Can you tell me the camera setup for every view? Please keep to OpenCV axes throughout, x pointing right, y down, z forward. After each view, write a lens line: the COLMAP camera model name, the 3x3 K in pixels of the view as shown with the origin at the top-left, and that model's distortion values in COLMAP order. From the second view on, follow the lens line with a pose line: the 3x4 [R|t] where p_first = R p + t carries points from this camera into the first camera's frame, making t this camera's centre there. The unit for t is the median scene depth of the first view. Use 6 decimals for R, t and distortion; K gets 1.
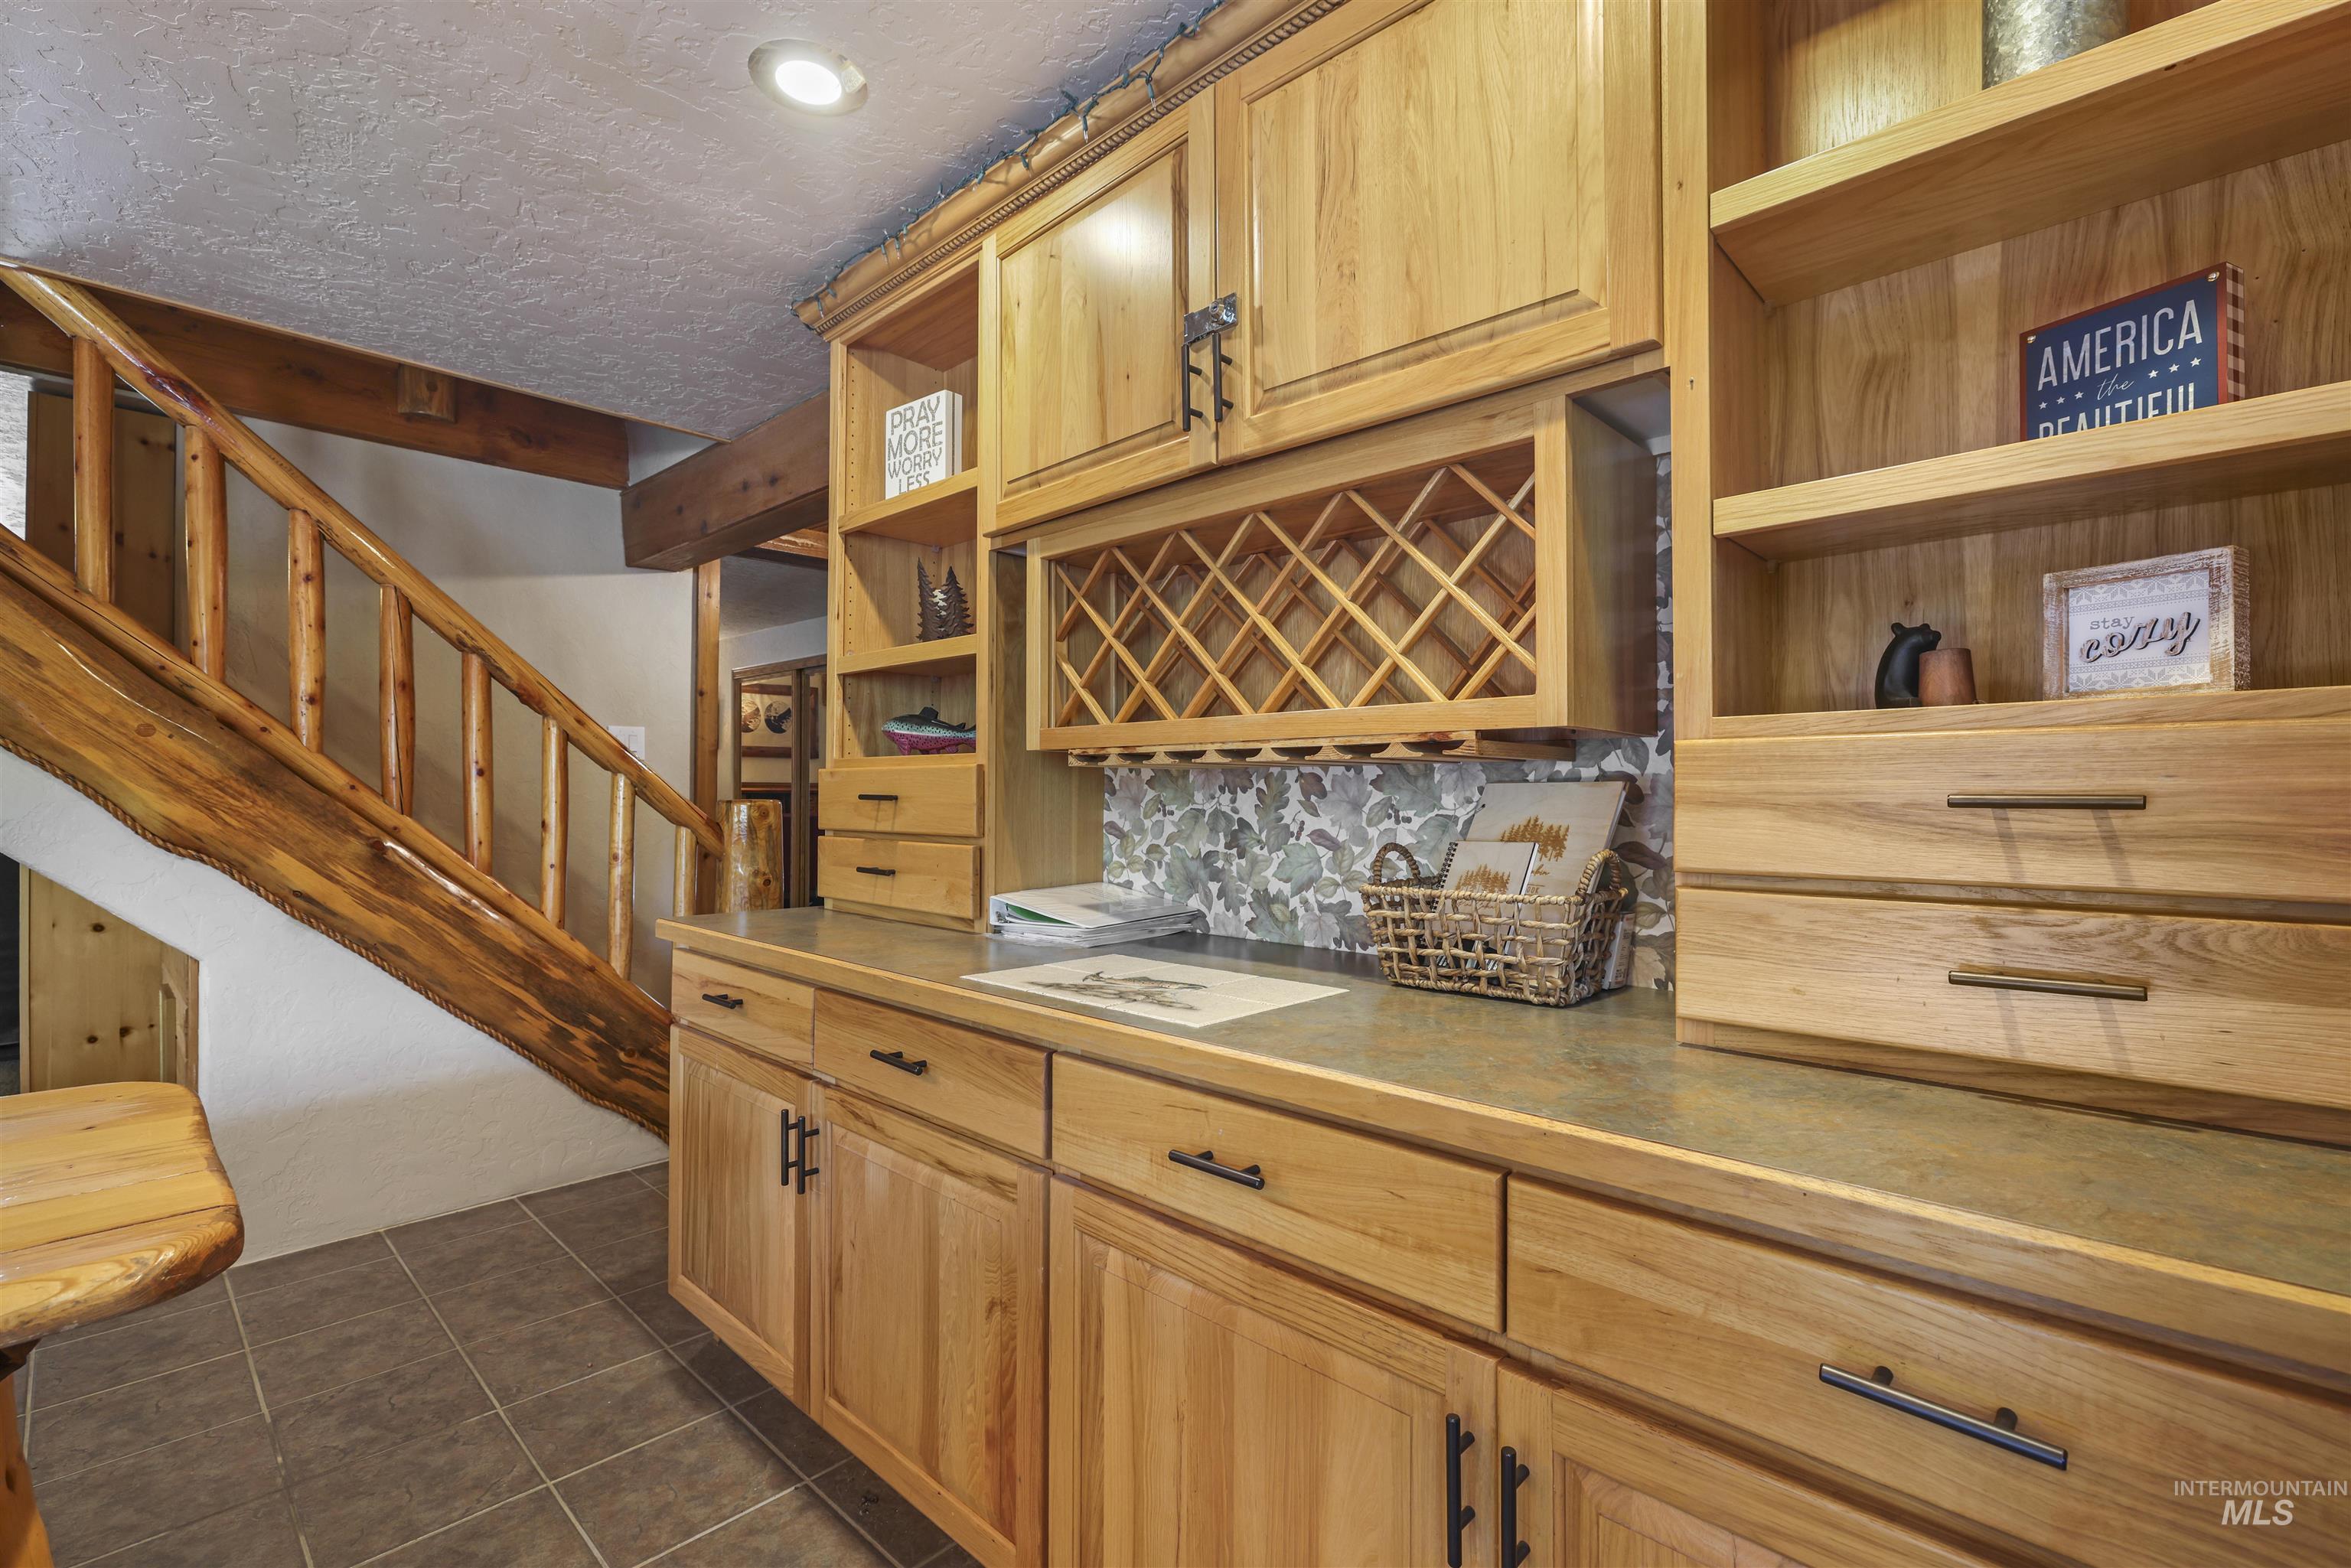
lens RADIAL K [[1040.5, 0, 1169.3], [0, 1040.5, 779.6], [0, 0, 1]] dist [-0.009691, 0.007841]
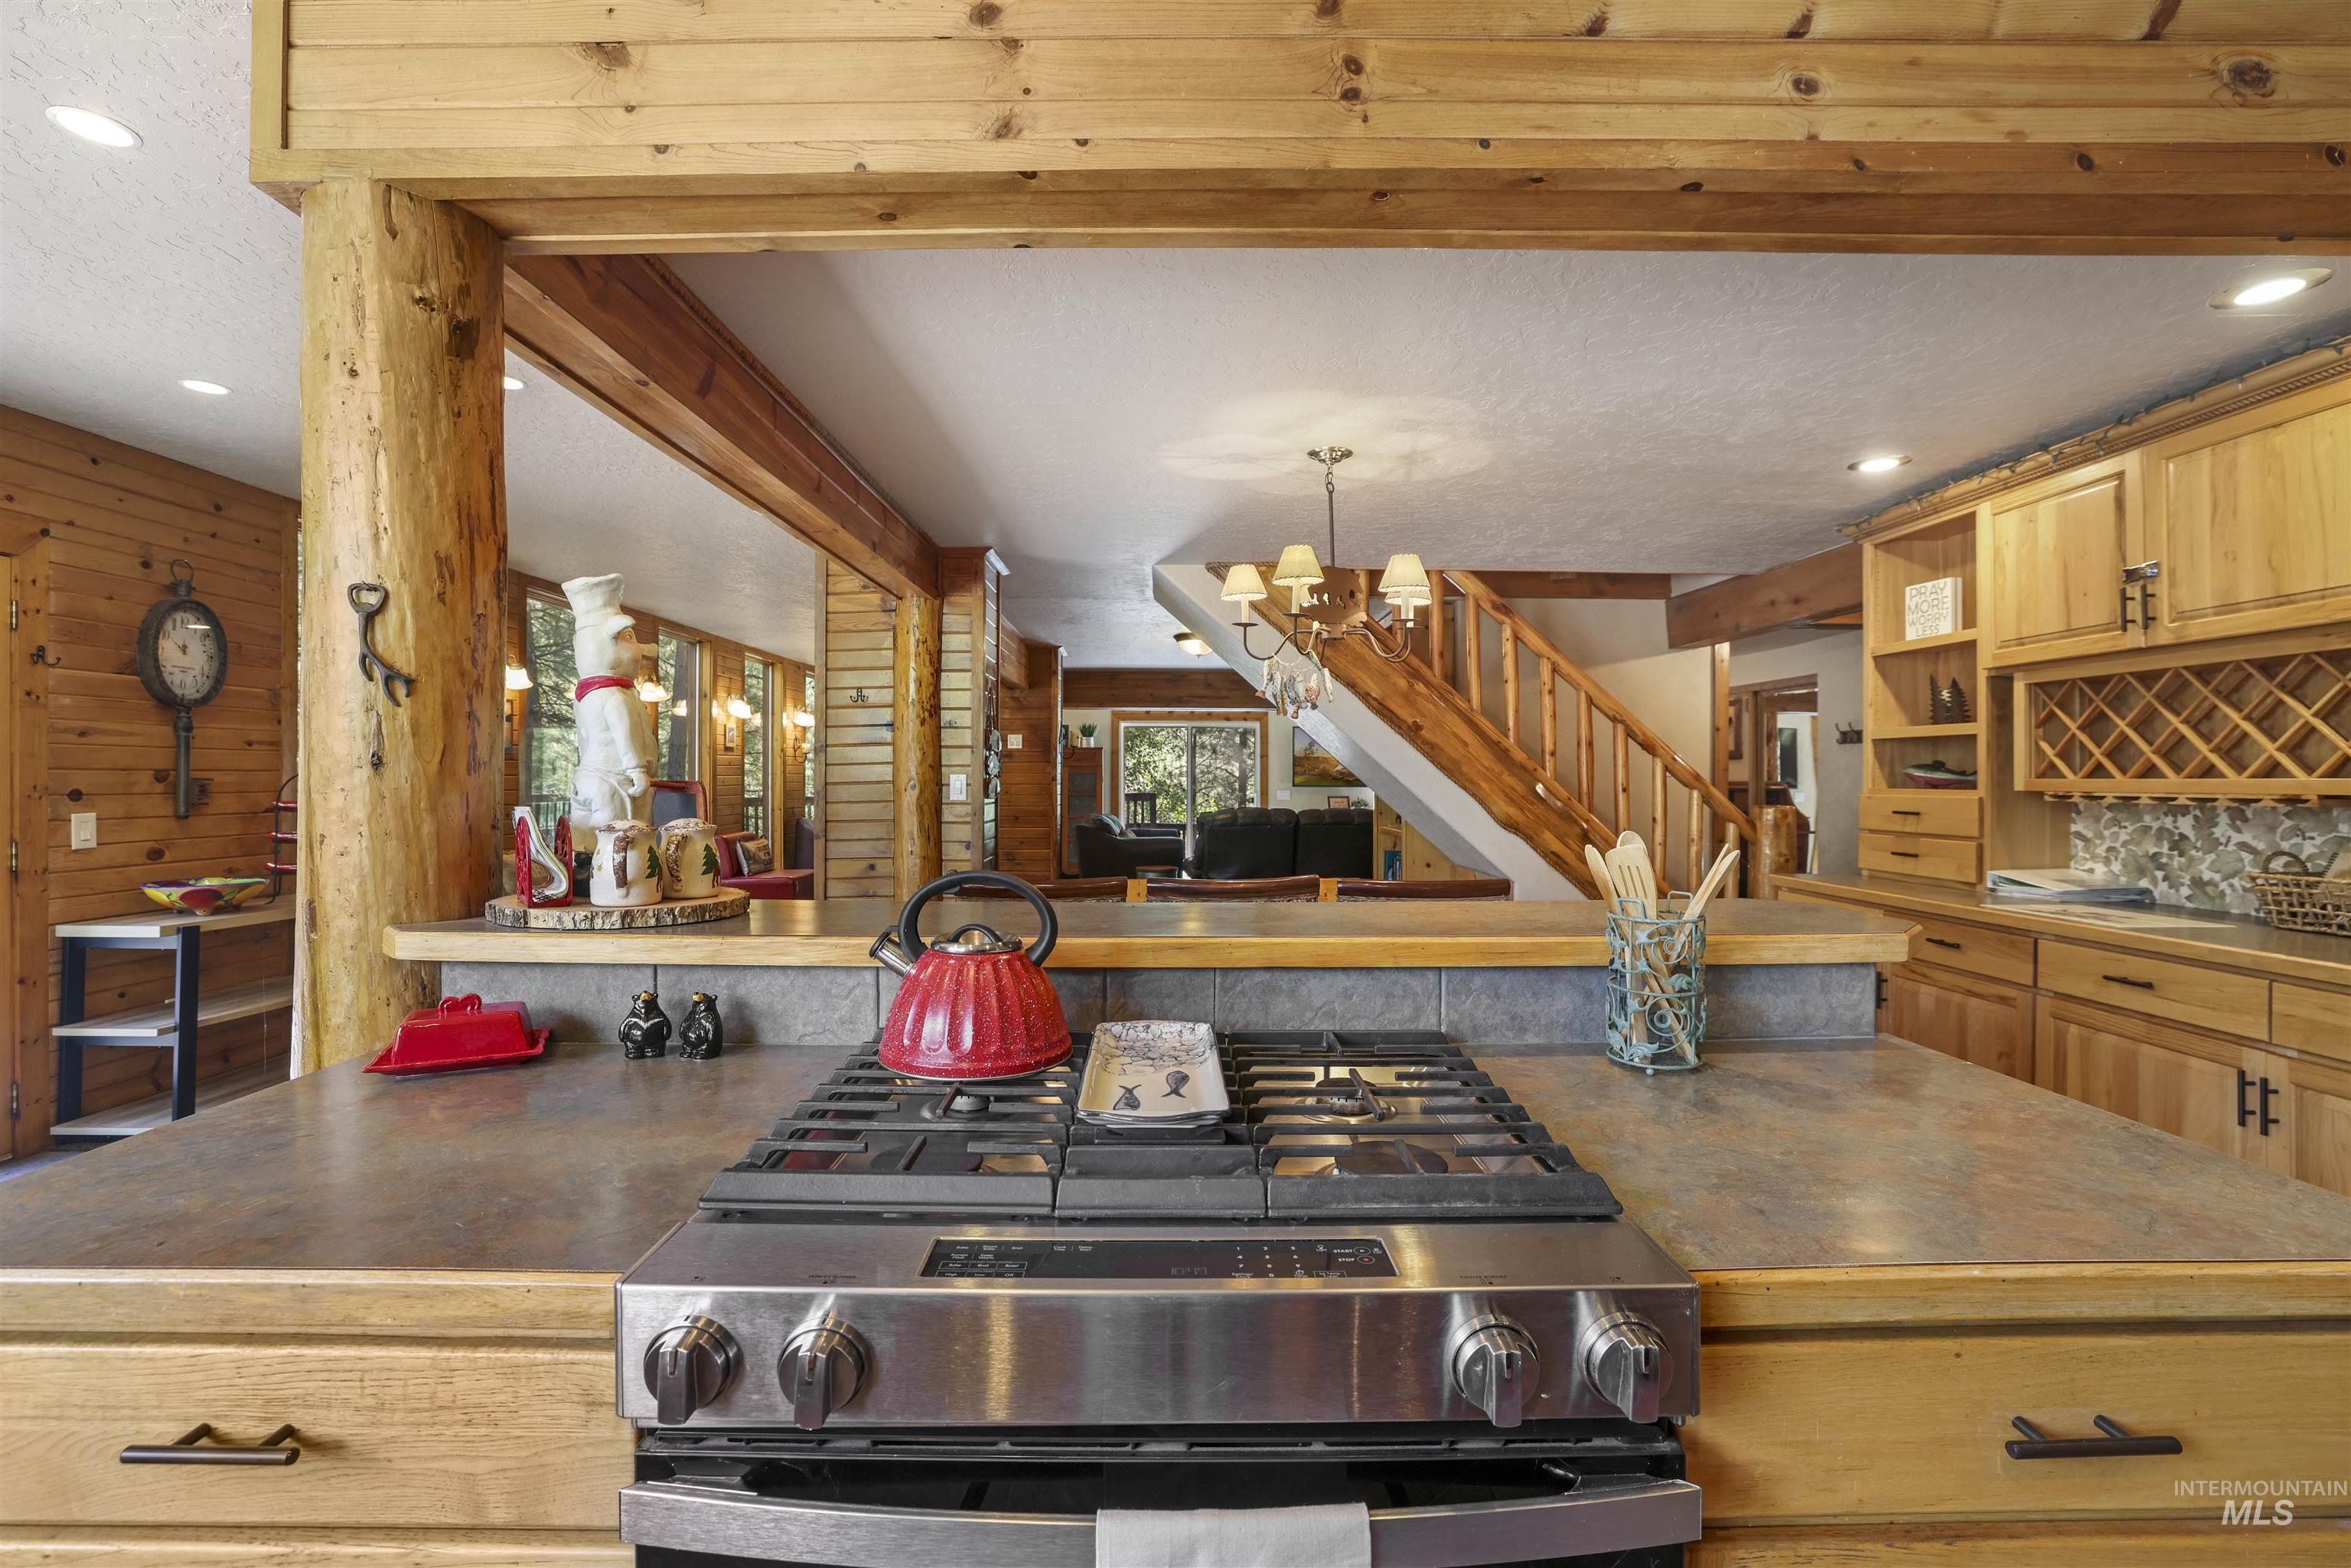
lens RADIAL K [[1044.6, 0, 1173.2], [0, 1044.6, 774.6], [0, 0, 1]] dist [-0.041486, 0.018634]
pose [[0.702523, -0.001982, -0.711659, 0.100473], [0.008176, 0.999953, 0.005286, -0.076417], [0.711614, -0.009533, 0.702506, -1.267379]]
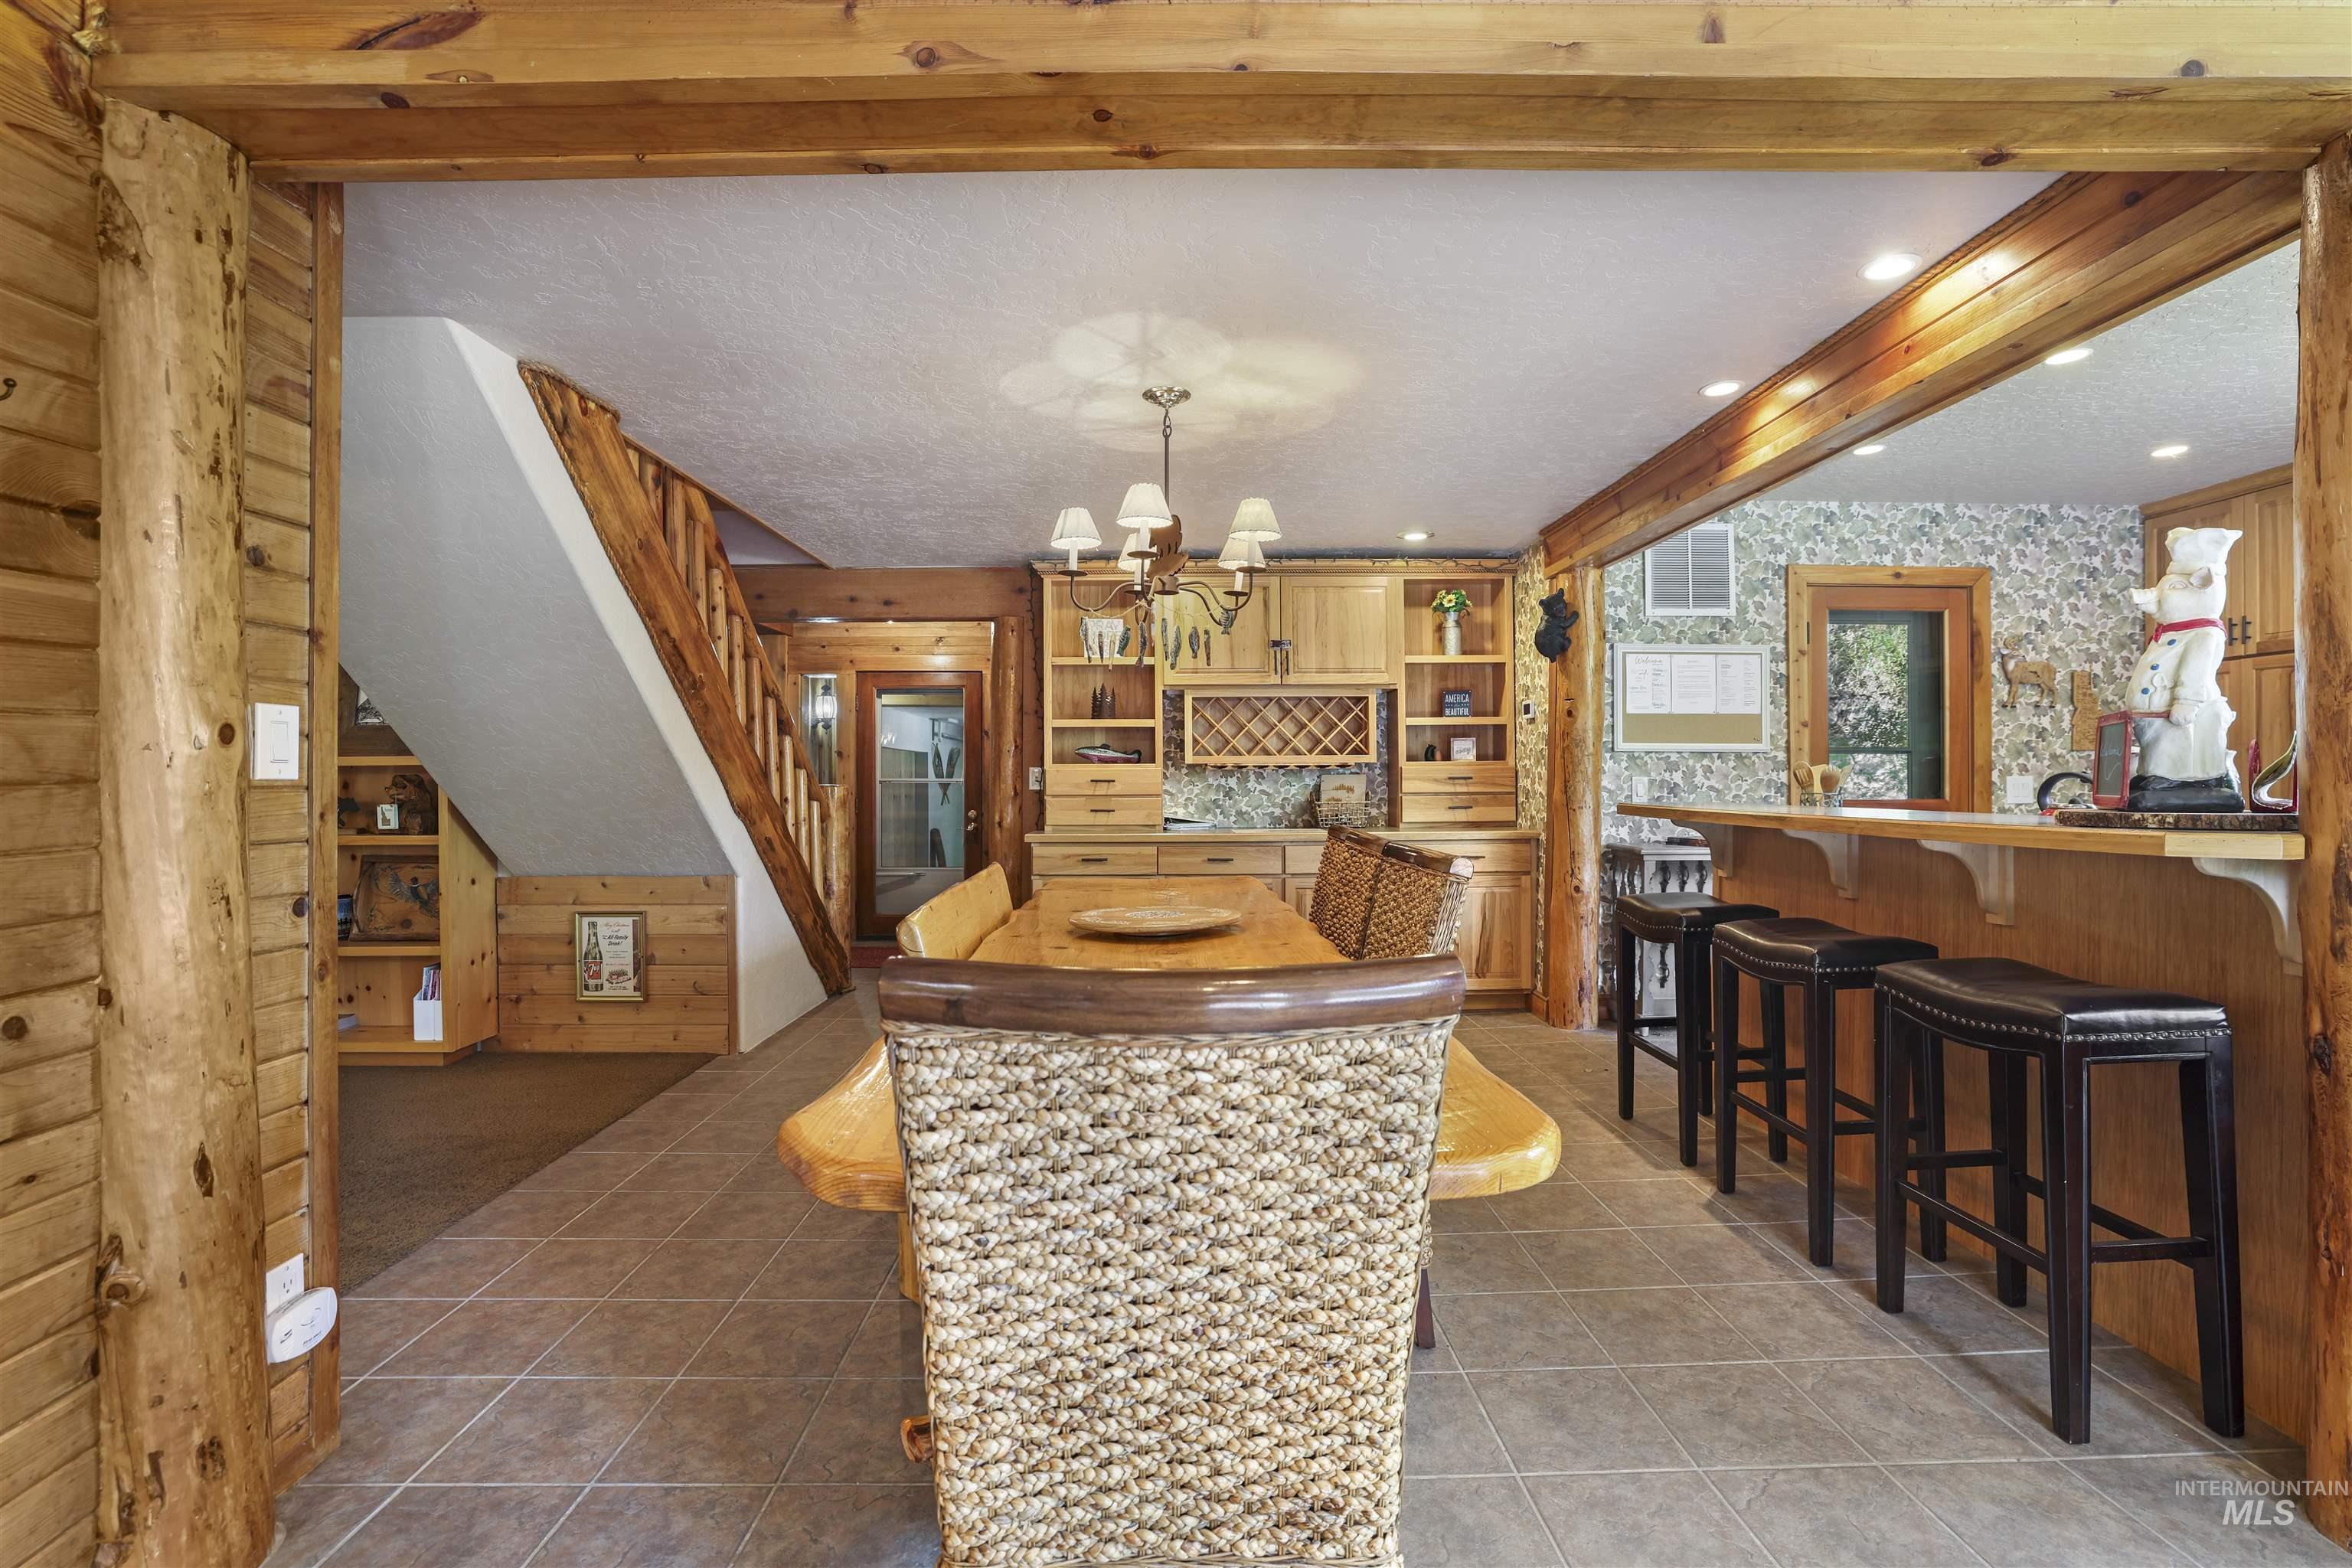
lens RADIAL K [[1041.0, 0, 1169.8], [0, 1041.0, 779.6], [0, 0, 1]] dist [-0.009691, 0.007841]
pose [[0.712119, -0.005627, 0.702036, -2.184638], [-0.002774, 0.999938, 0.010829, -0.014925], [-0.702053, -0.009659, 0.712059, -1.013651]]
